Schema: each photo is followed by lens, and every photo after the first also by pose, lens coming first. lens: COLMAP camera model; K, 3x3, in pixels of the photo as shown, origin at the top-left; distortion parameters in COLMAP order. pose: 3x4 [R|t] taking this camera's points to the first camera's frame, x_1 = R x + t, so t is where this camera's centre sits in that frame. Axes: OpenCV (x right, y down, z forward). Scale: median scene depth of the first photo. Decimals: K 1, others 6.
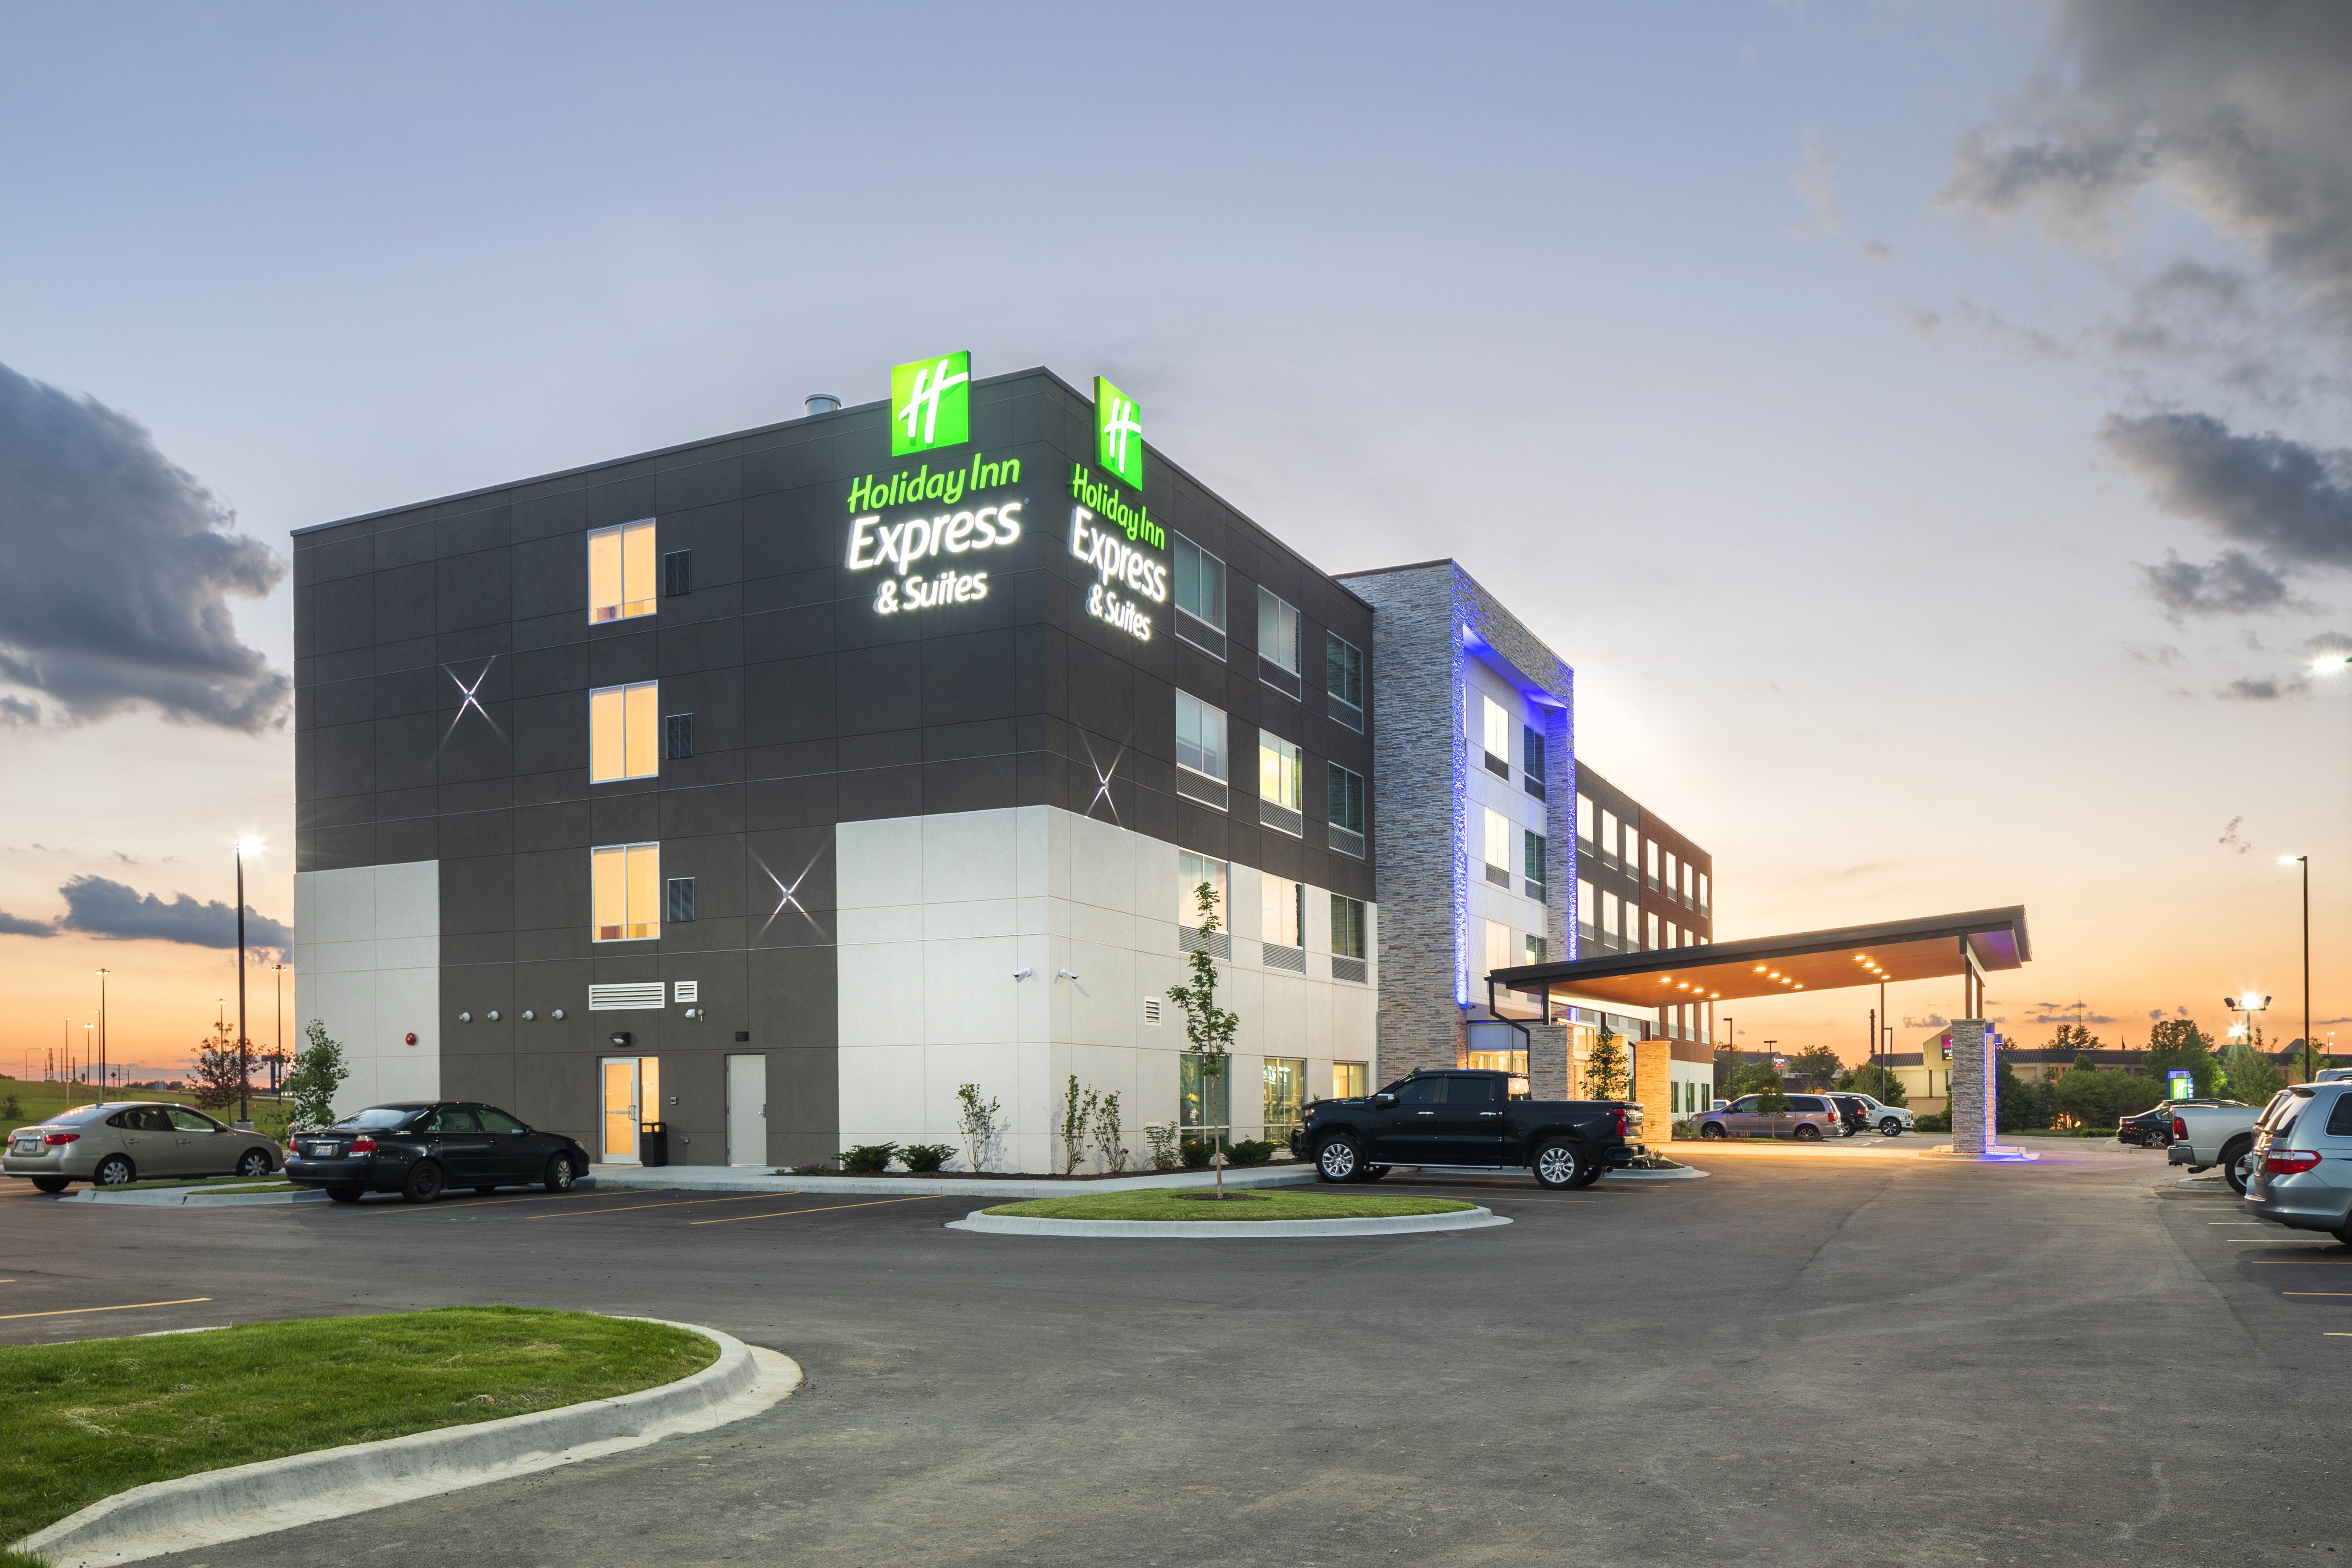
lens RADIAL K [[1708.0, 0, 1176.0], [0, 1708.0, 784.0], [0, 0, 1]] dist [-0.003994, -0.004863]
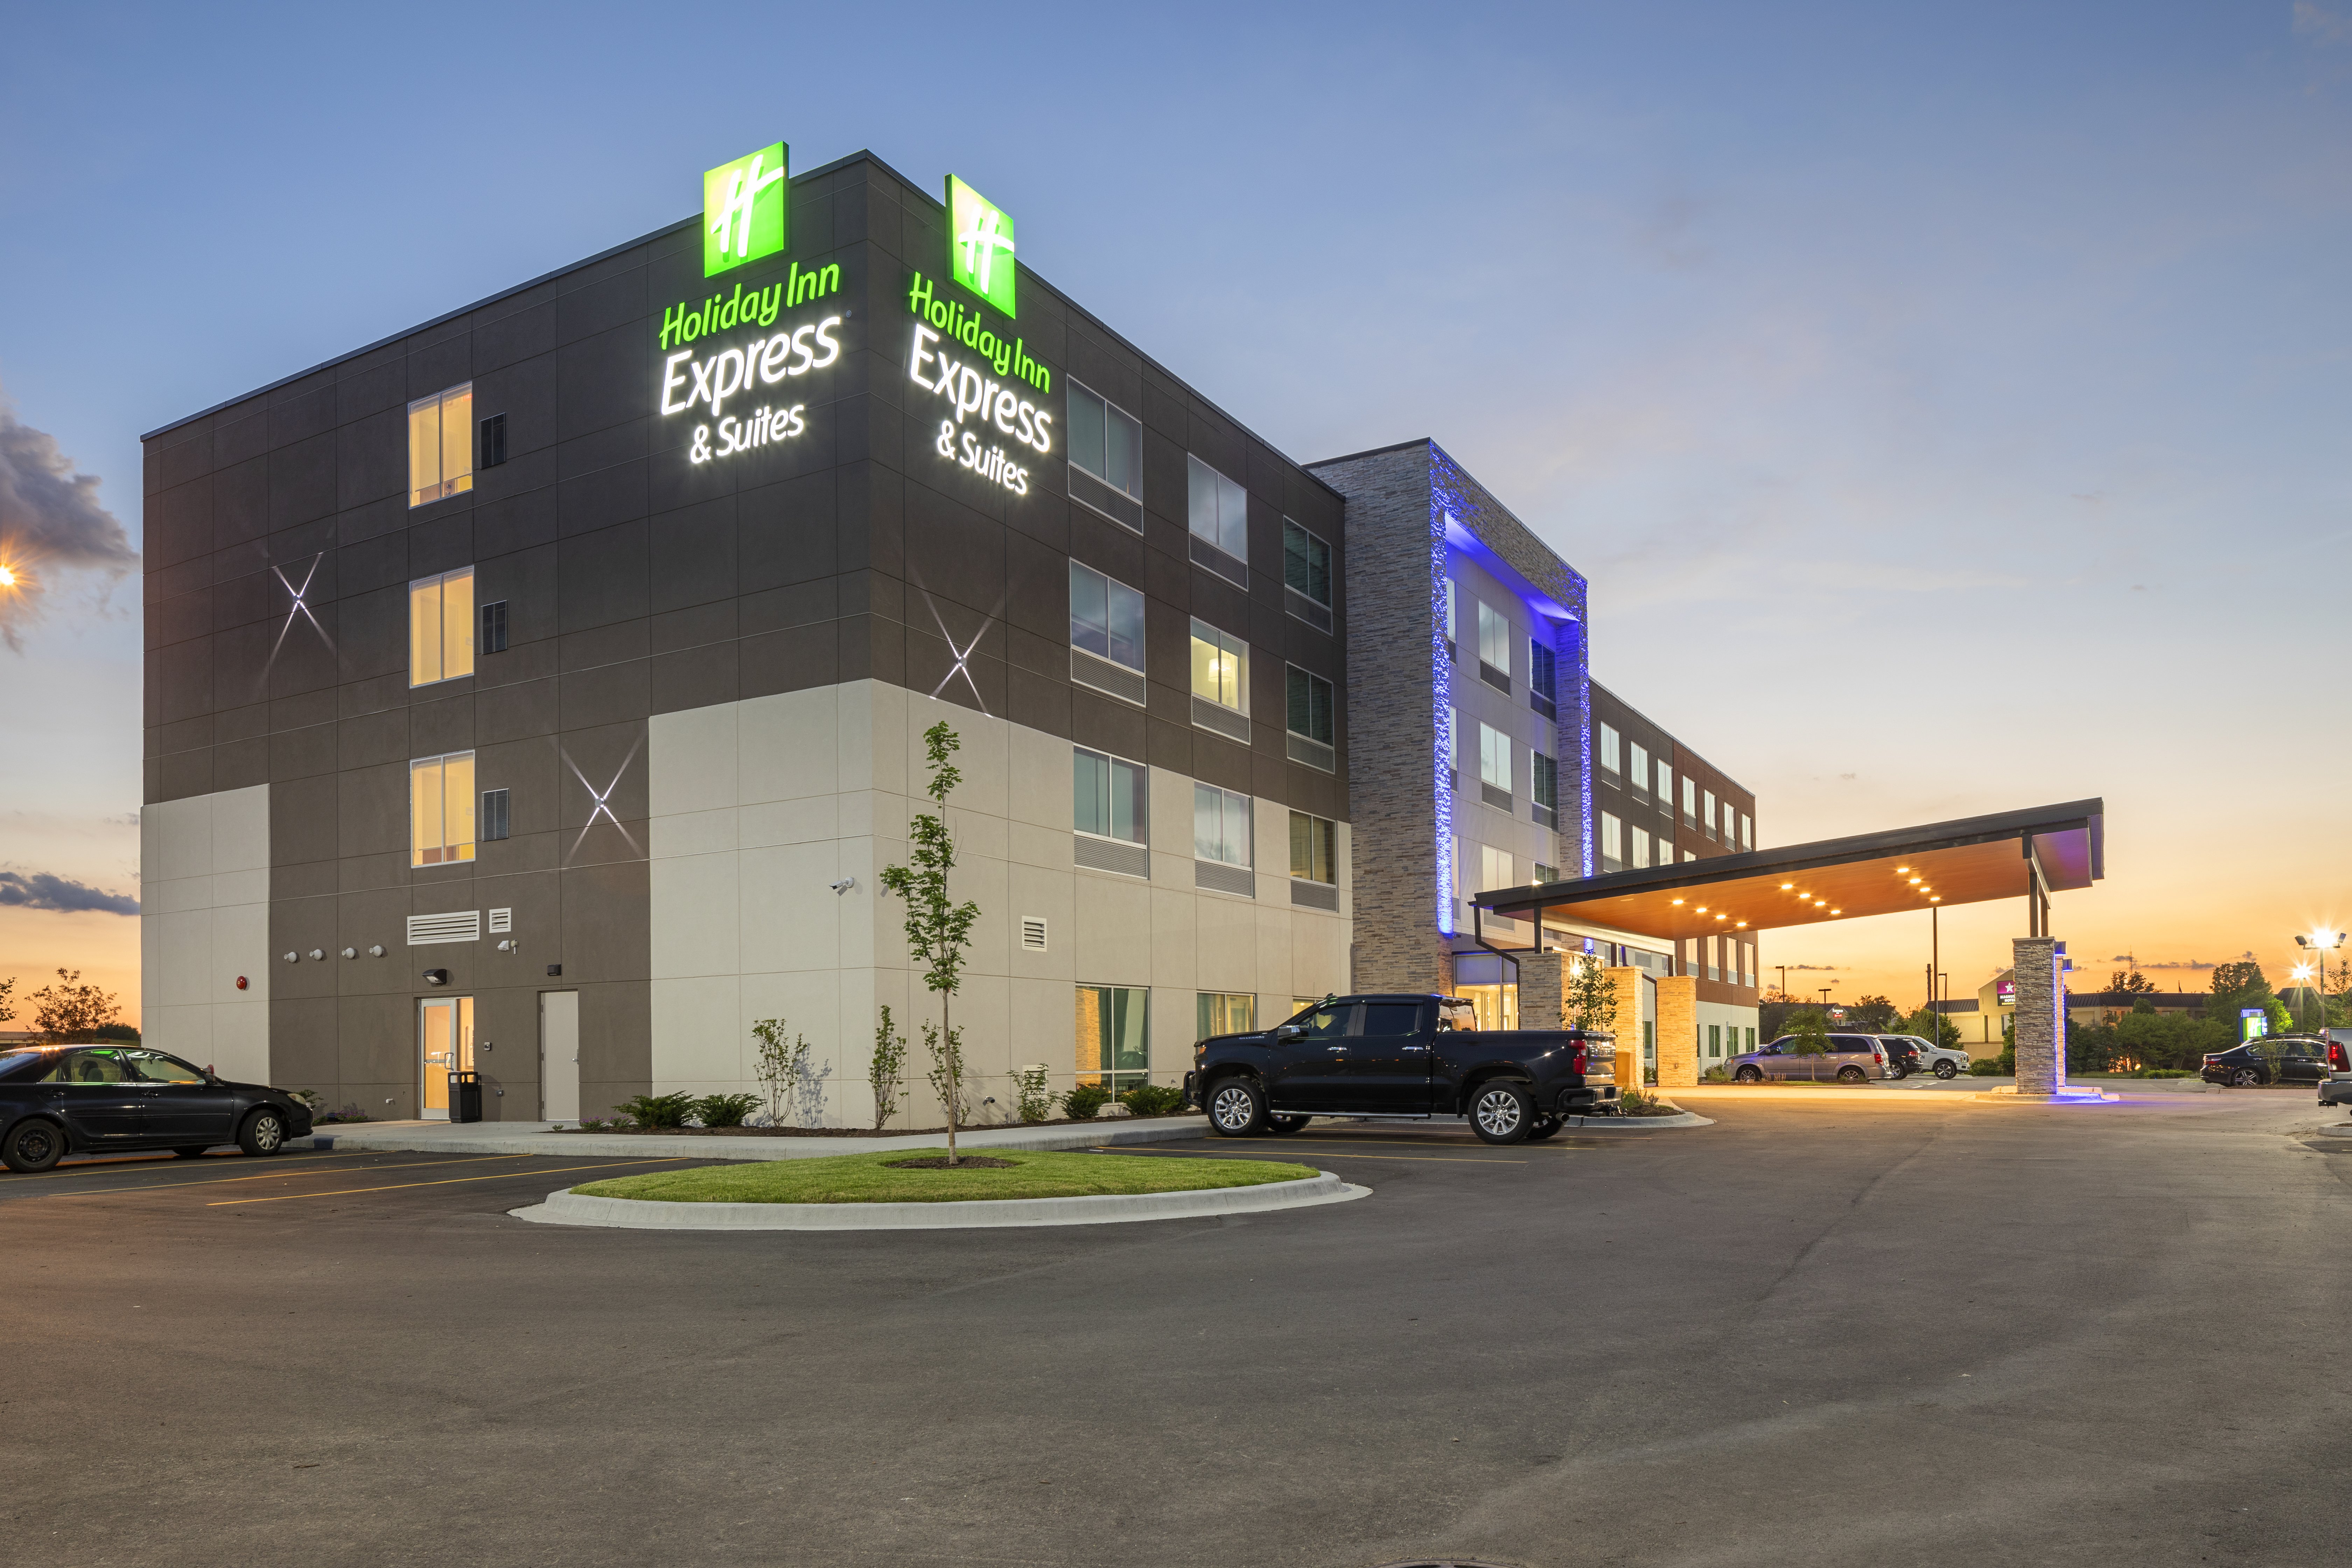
lens RADIAL K [[1570.9, 0, 1167.7], [0, 1570.9, 797.4], [0, 0, 1]] dist [-0.006830, 0.000498]
pose [[0.997778, -0.021086, -0.063201, 0.096634], [0.022340, 0.999566, 0.019208, 0.049737], [0.062768, -0.020577, 0.997816, 0.222481]]
